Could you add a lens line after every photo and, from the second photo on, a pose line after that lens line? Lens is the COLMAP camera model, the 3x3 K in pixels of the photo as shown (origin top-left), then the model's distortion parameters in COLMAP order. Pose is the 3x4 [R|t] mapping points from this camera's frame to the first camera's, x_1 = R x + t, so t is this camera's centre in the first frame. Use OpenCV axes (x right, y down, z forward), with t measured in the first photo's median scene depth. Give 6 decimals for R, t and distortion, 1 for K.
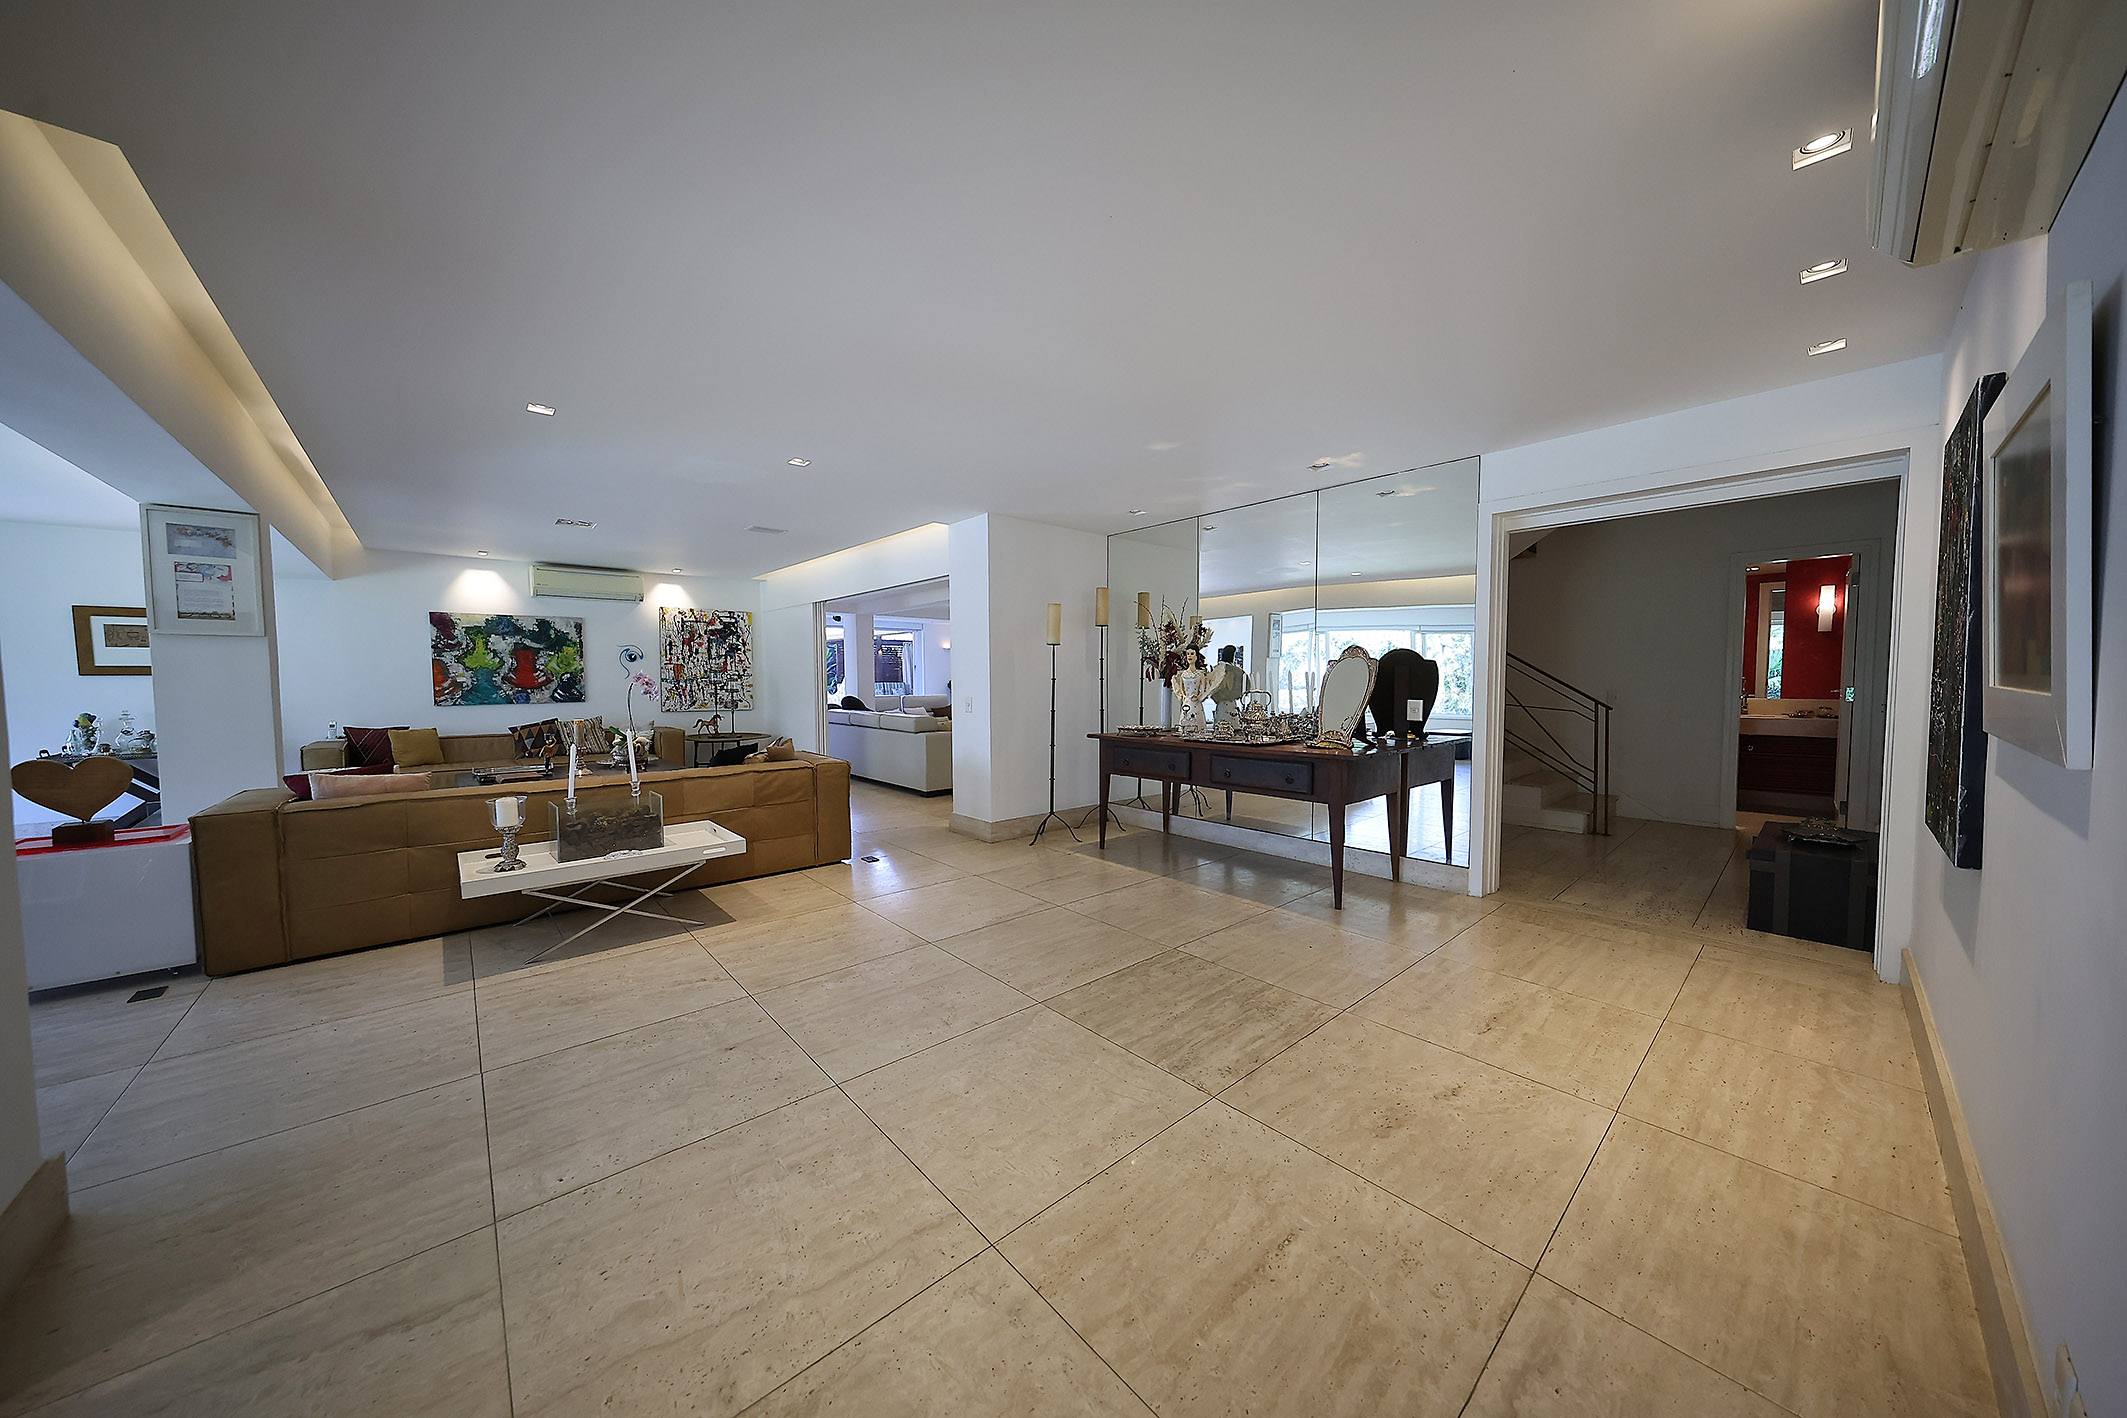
lens RADIAL K [[686.7, 0, 1063.3], [0, 686.7, 708.9], [0, 0, 1]] dist [0.000300, 0.000011]
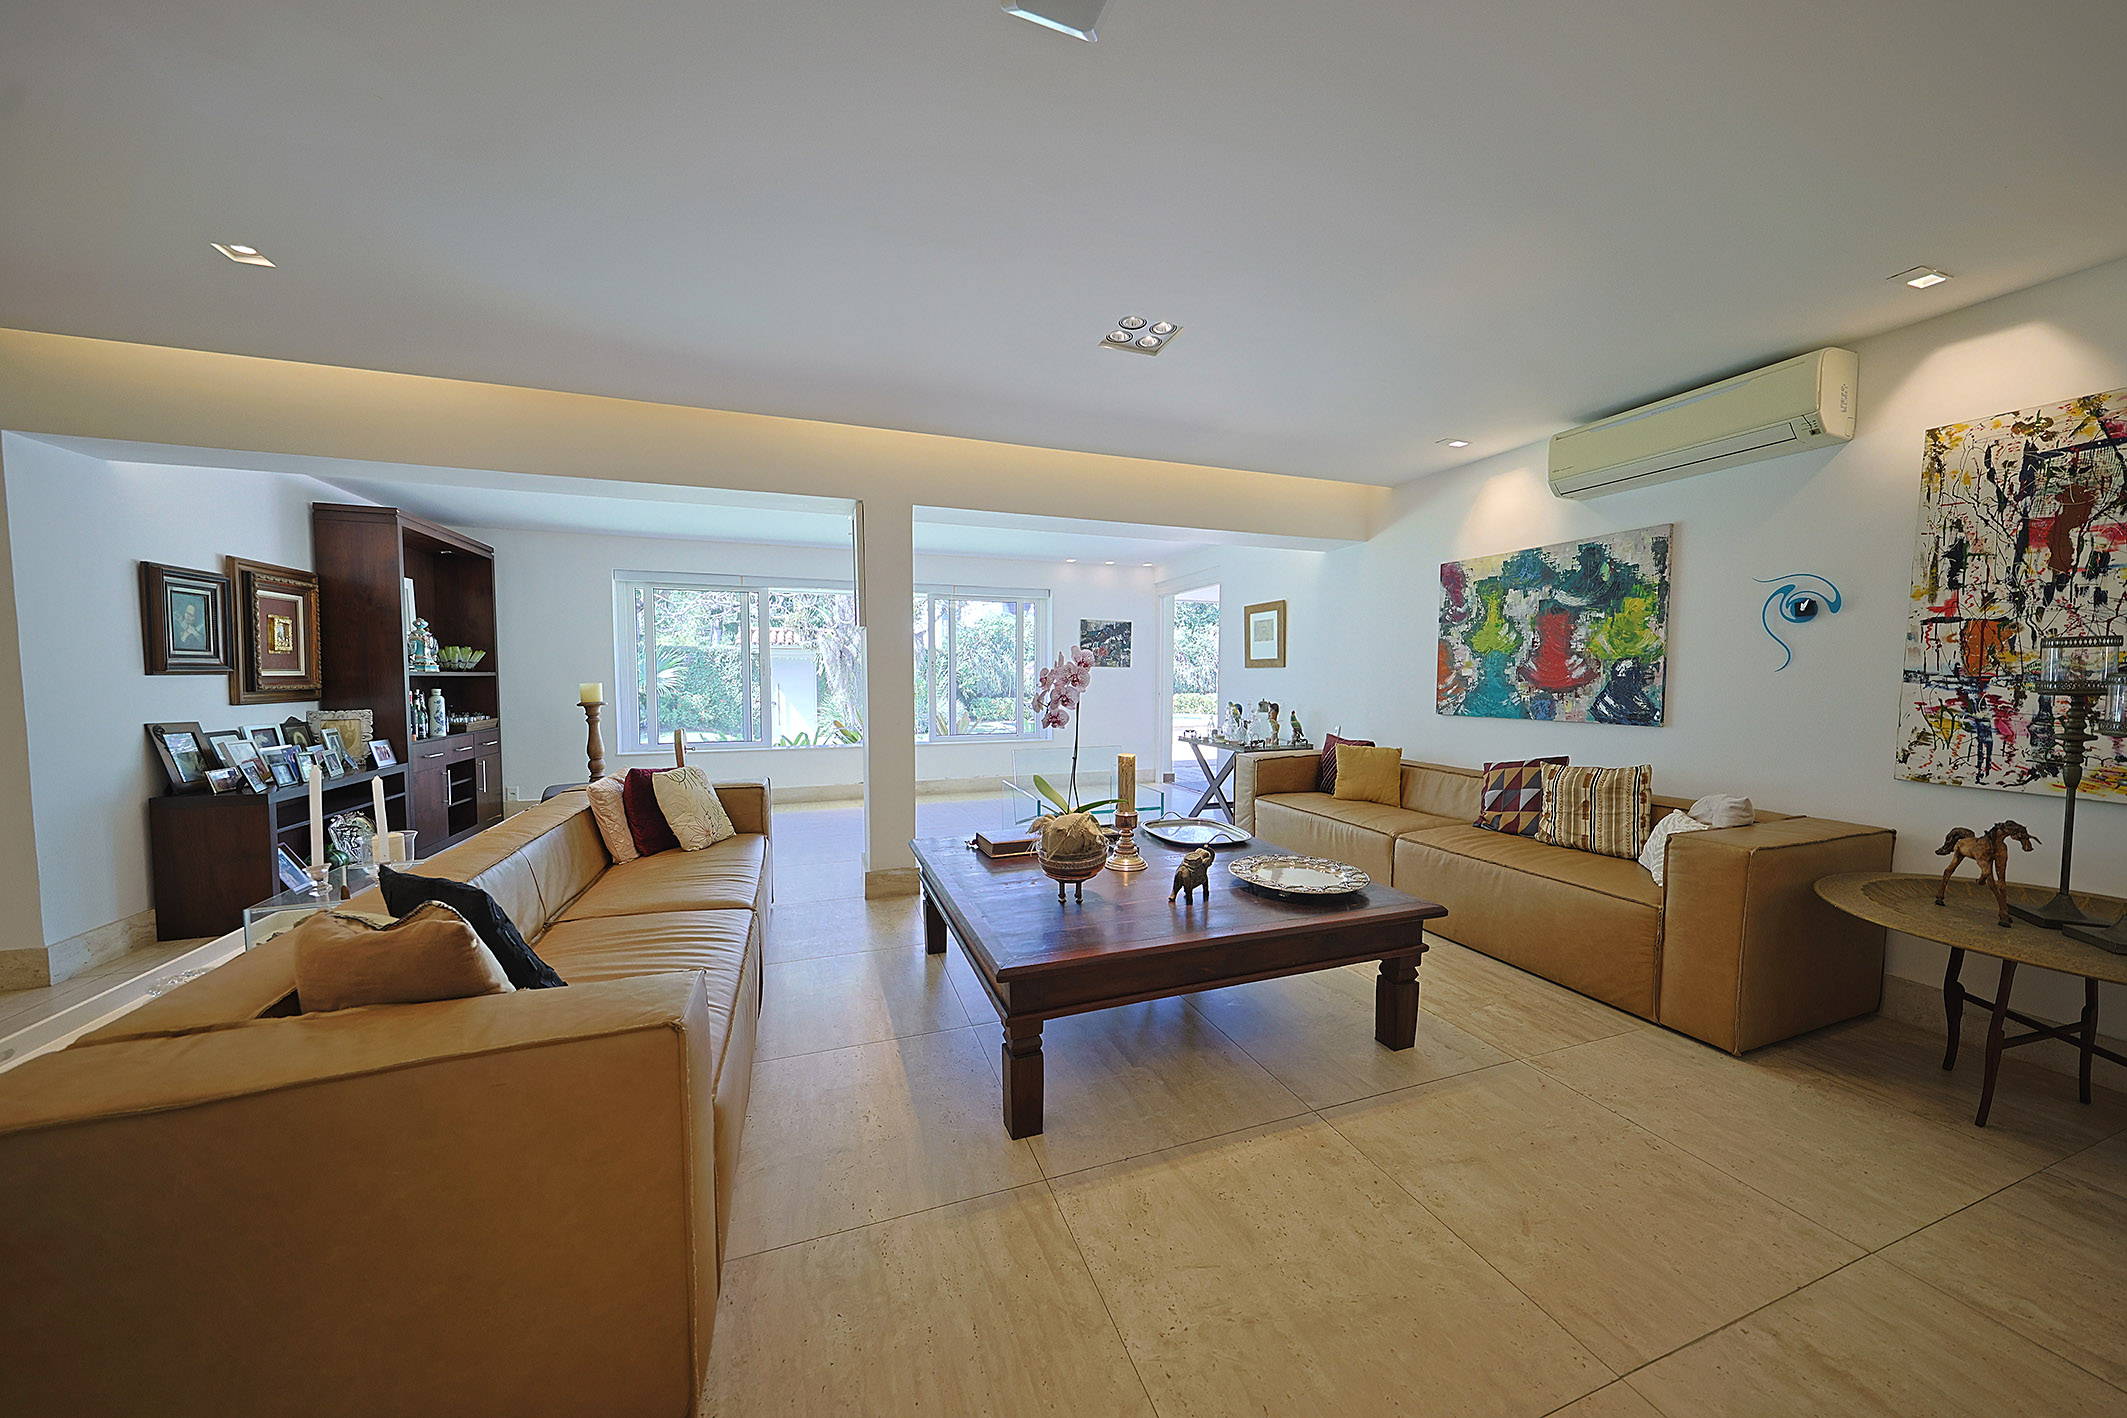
lens RADIAL K [[712.8, 0, 1057.8], [0, 712.8, 712.9], [0, 0, 1]] dist [0.002582, 0.000286]
pose [[-0.380655, 0.052722, -0.923213, -0.168397], [-0.045437, 0.996101, 0.075619, -0.036713], [0.923600, 0.070733, -0.376775, 0.870022]]
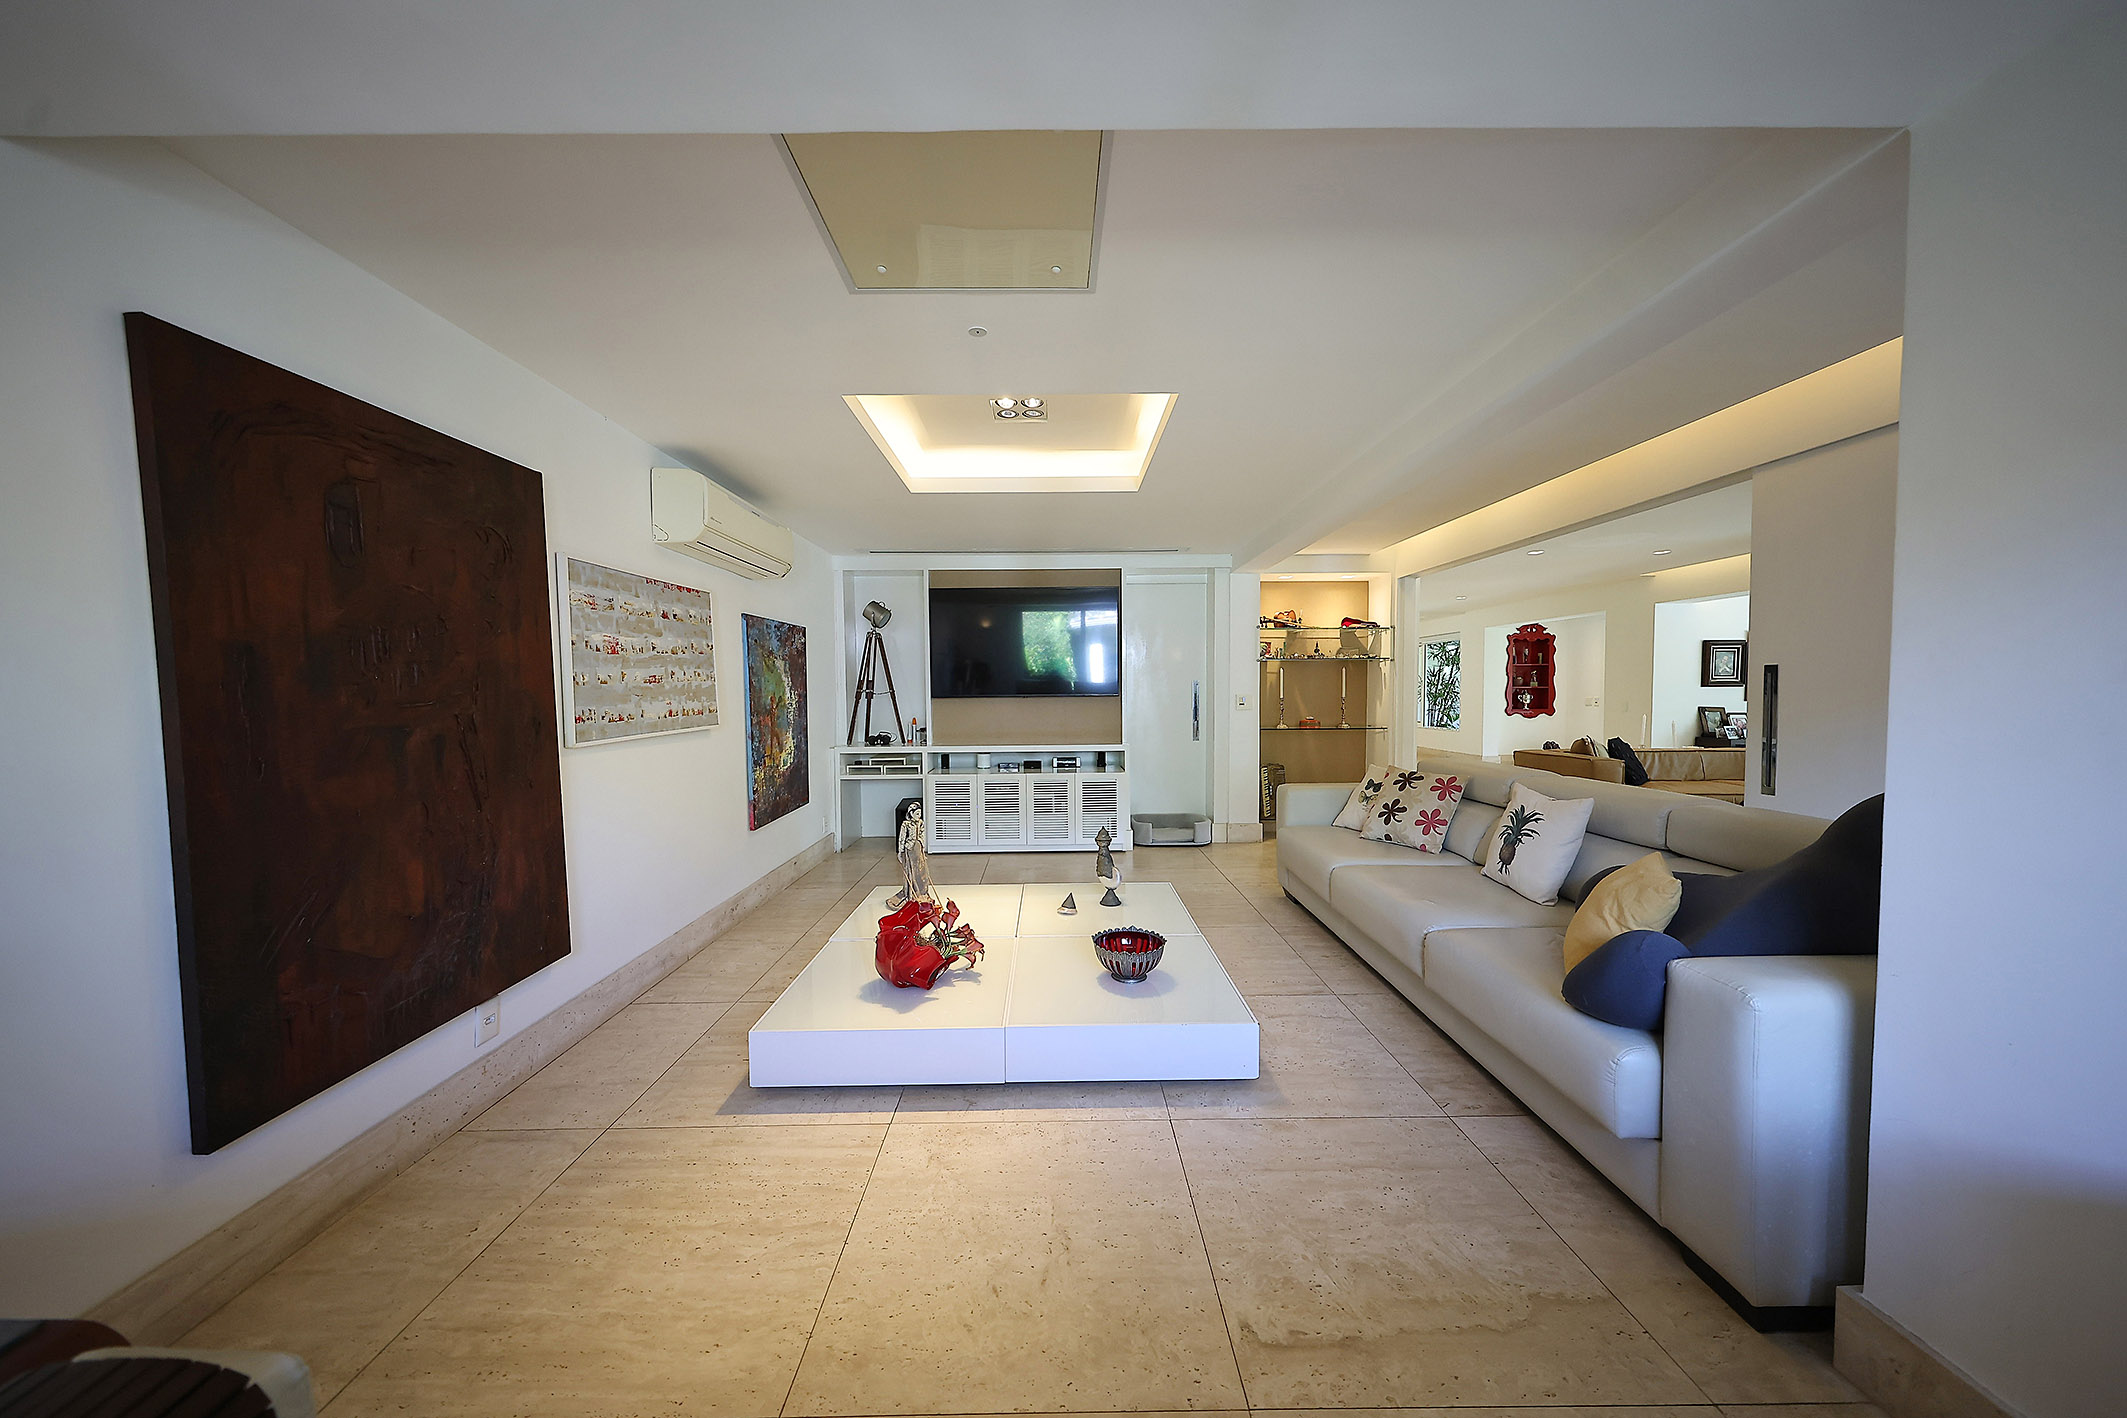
lens RADIAL K [[712.8, 0, 1052.0], [0, 712.8, 720.5], [0, 0, 1]] dist [0.002582, 0.000286]
pose [[-0.751884, -0.022899, 0.658897, -0.349029], [0.036248, 0.996449, 0.075994, -0.069341], [-0.658298, 0.081022, -0.748384, 1.682252]]
